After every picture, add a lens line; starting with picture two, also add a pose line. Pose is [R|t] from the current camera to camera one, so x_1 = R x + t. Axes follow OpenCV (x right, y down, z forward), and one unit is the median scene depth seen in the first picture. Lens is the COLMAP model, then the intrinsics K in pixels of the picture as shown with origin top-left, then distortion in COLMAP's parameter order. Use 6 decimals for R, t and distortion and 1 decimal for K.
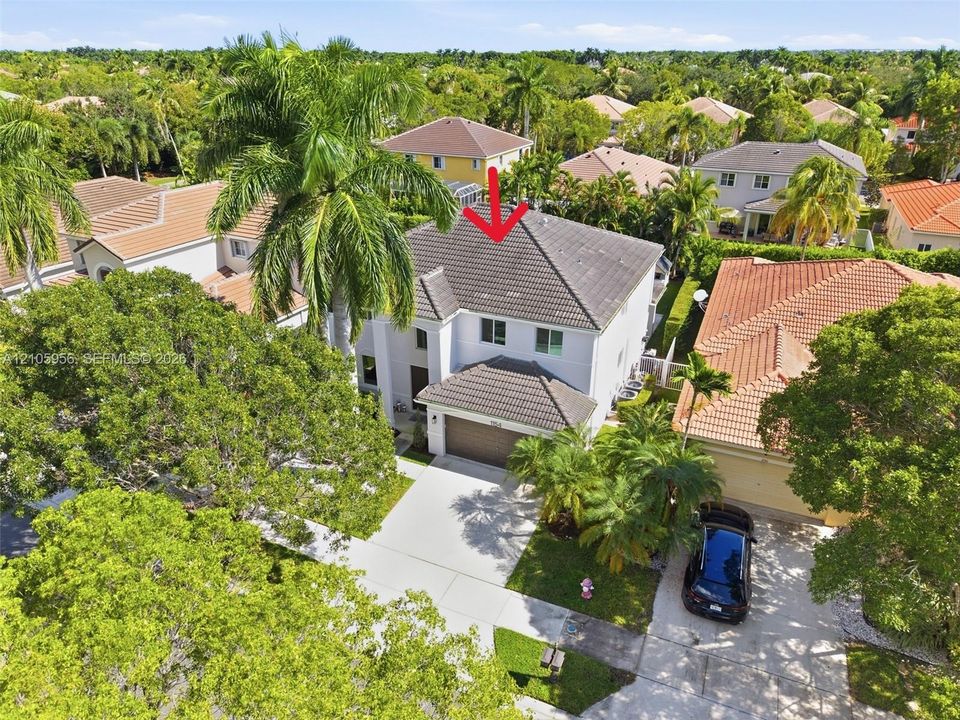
lens RADIAL K [[627.6, 0, 479.4], [0, 627.6, 359.7], [0, 0, 1]] dist [-0.000837, -0.000716]
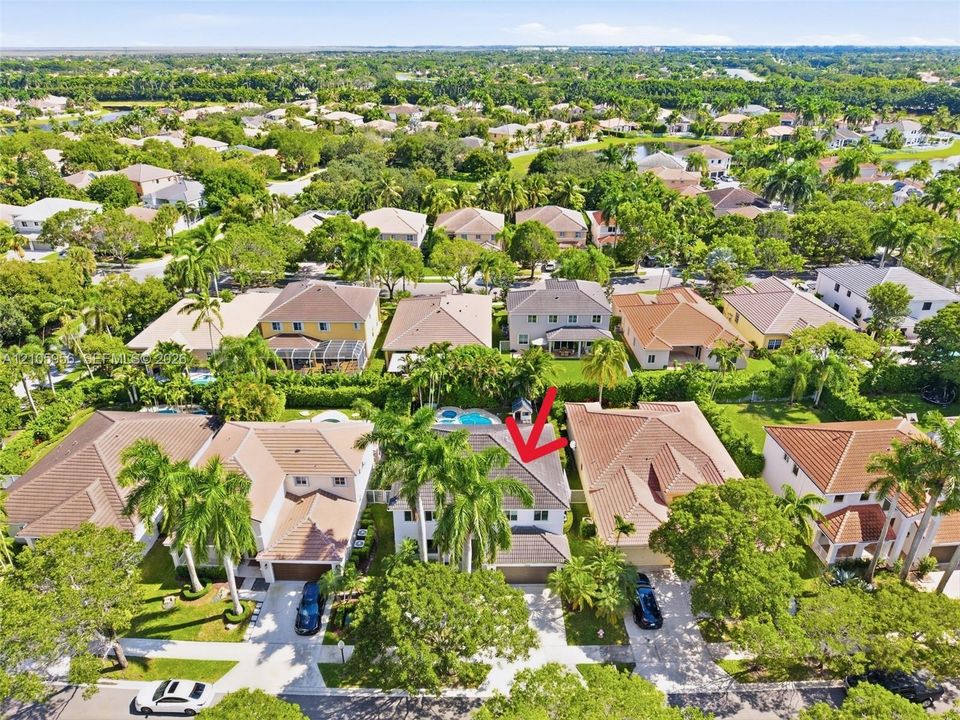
lens RADIAL K [[627.6, 0, 480.2], [0, 627.6, 360.1], [0, 0, 1]] dist [-0.000837, -0.000716]
pose [[0.899511, -0.184157, 0.396191, -0.920864], [0.178819, 0.982573, 0.050728, -0.786917], [-0.398628, 0.025217, 0.916766, -0.924138]]
